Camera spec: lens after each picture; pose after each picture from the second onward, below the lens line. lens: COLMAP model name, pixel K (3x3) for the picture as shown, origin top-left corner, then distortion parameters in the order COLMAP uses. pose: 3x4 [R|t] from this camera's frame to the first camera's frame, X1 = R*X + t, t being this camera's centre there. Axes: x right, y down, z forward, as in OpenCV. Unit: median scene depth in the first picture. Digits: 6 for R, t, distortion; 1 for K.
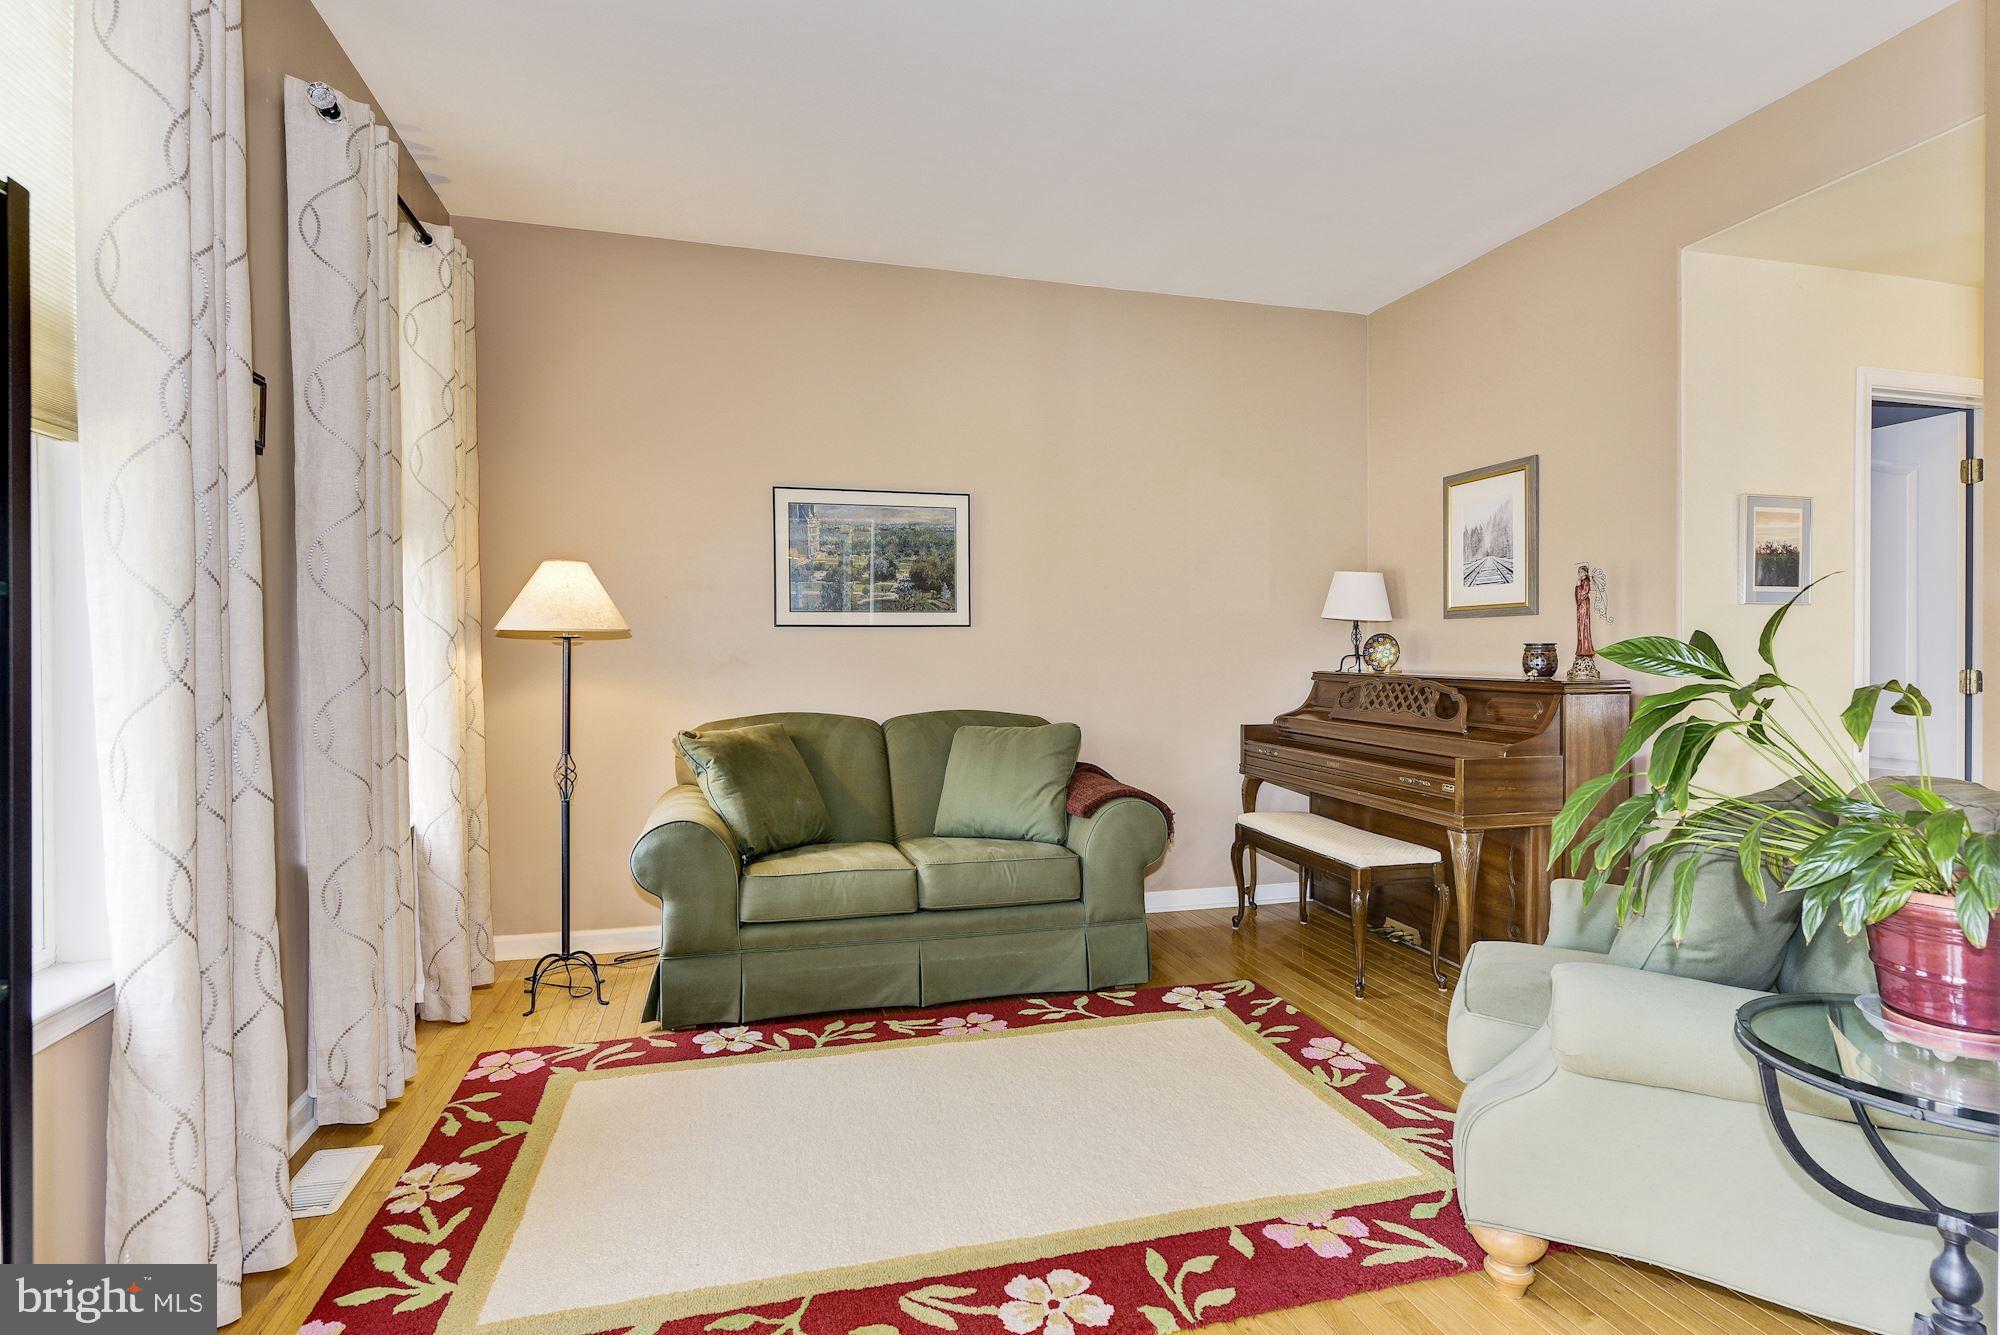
lens RADIAL K [[975.4, 0, 997.8], [0, 975.4, 658.2], [0, 0, 1]] dist [0.036447, -0.000218]
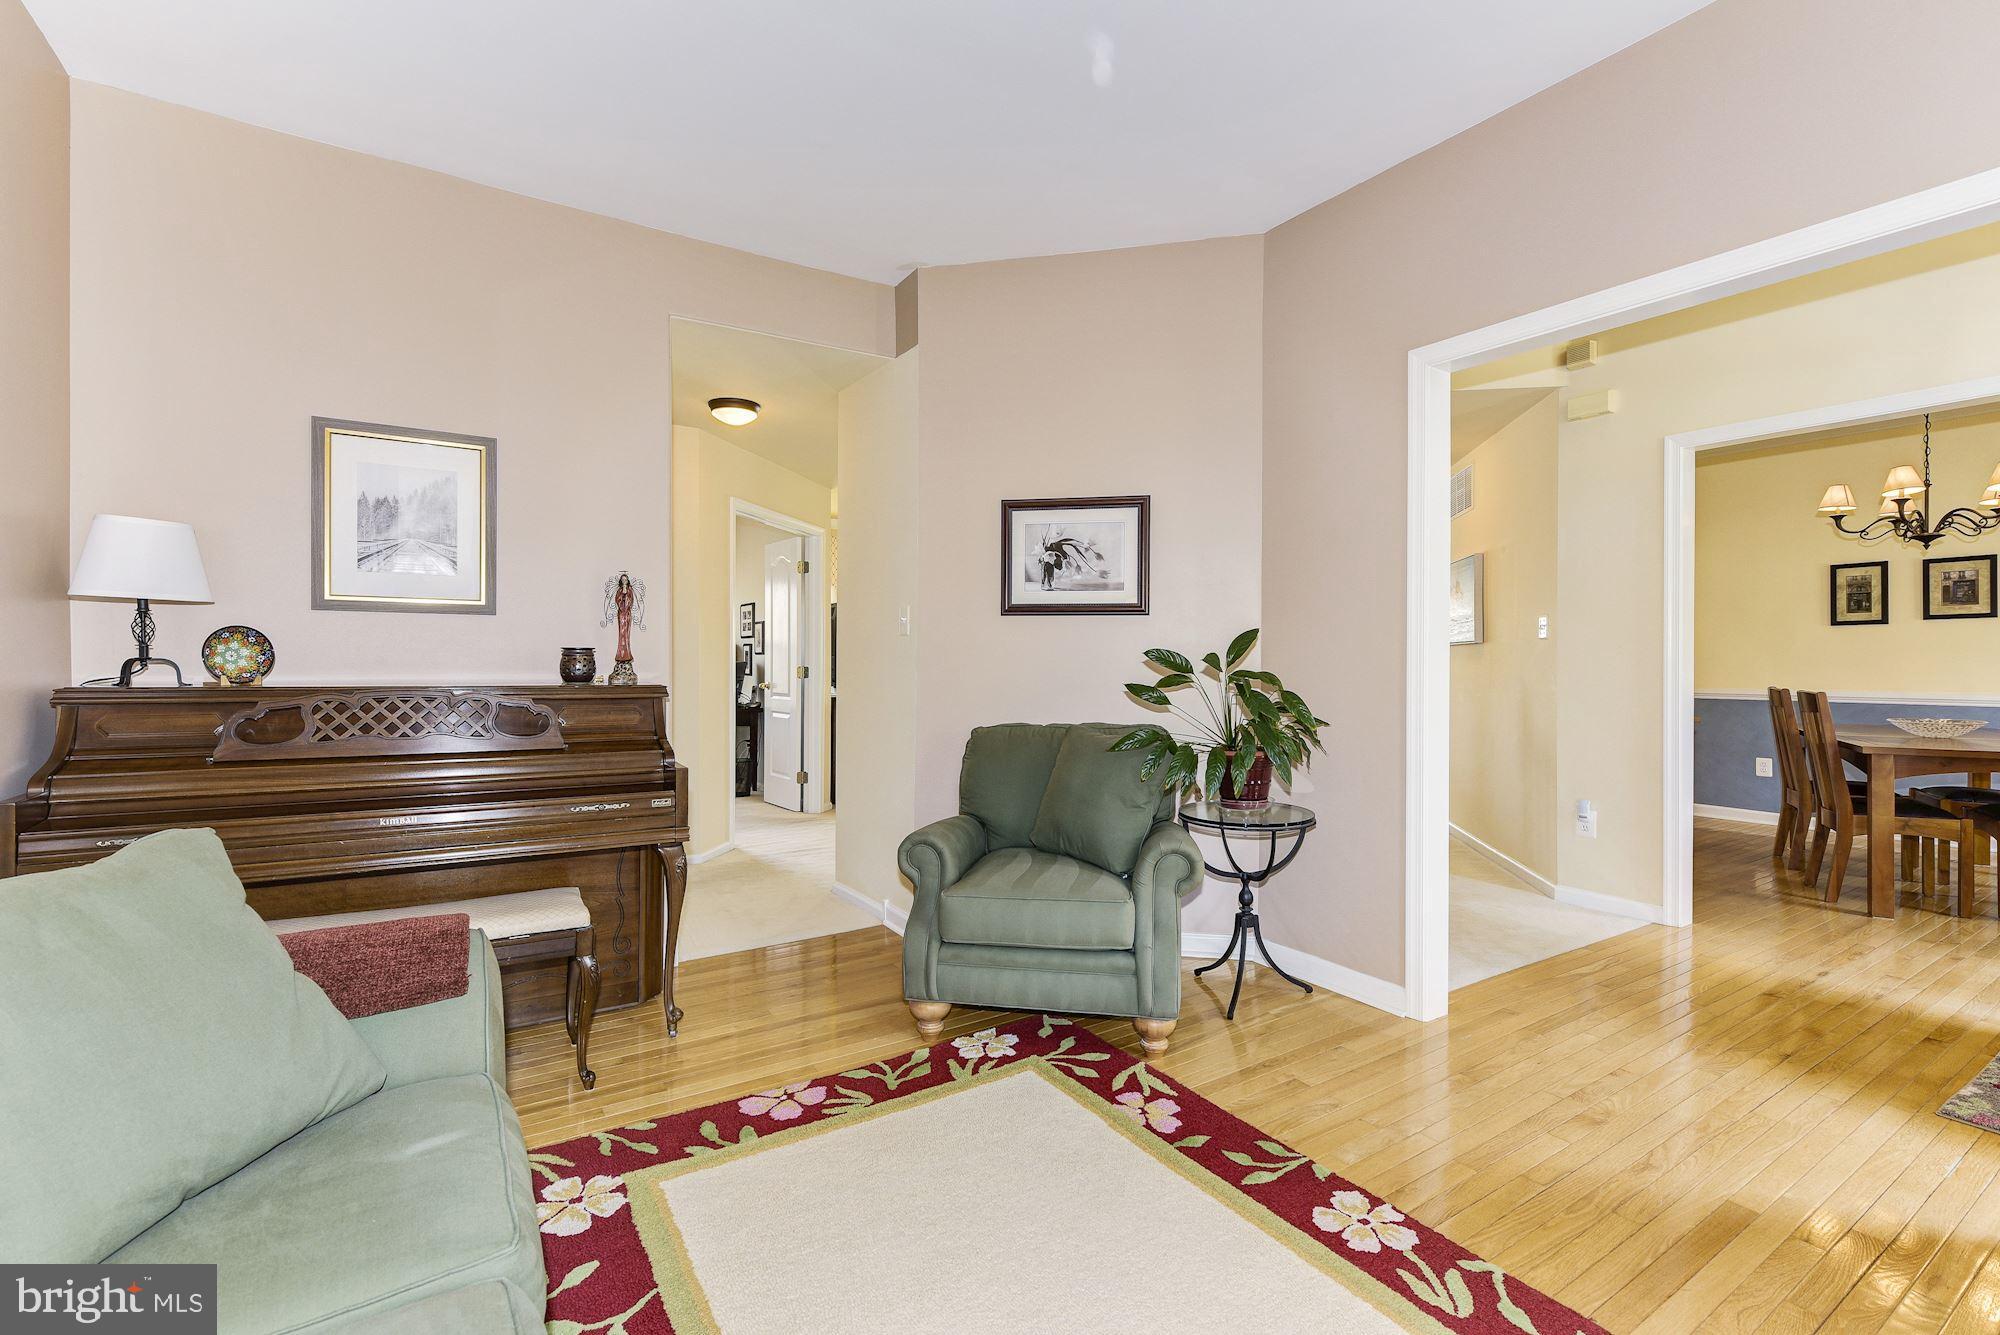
lens RADIAL K [[892.3, 0, 1007.7], [0, 892.3, 662.4], [0, 0, 1]] dist [-0.001912, -0.000054]
pose [[-0.303187, -0.001712, 0.952930, -0.520399], [-0.000014, 0.999998, 0.001792, -0.002778], [-0.952931, 0.000530, -0.303186, 1.101289]]
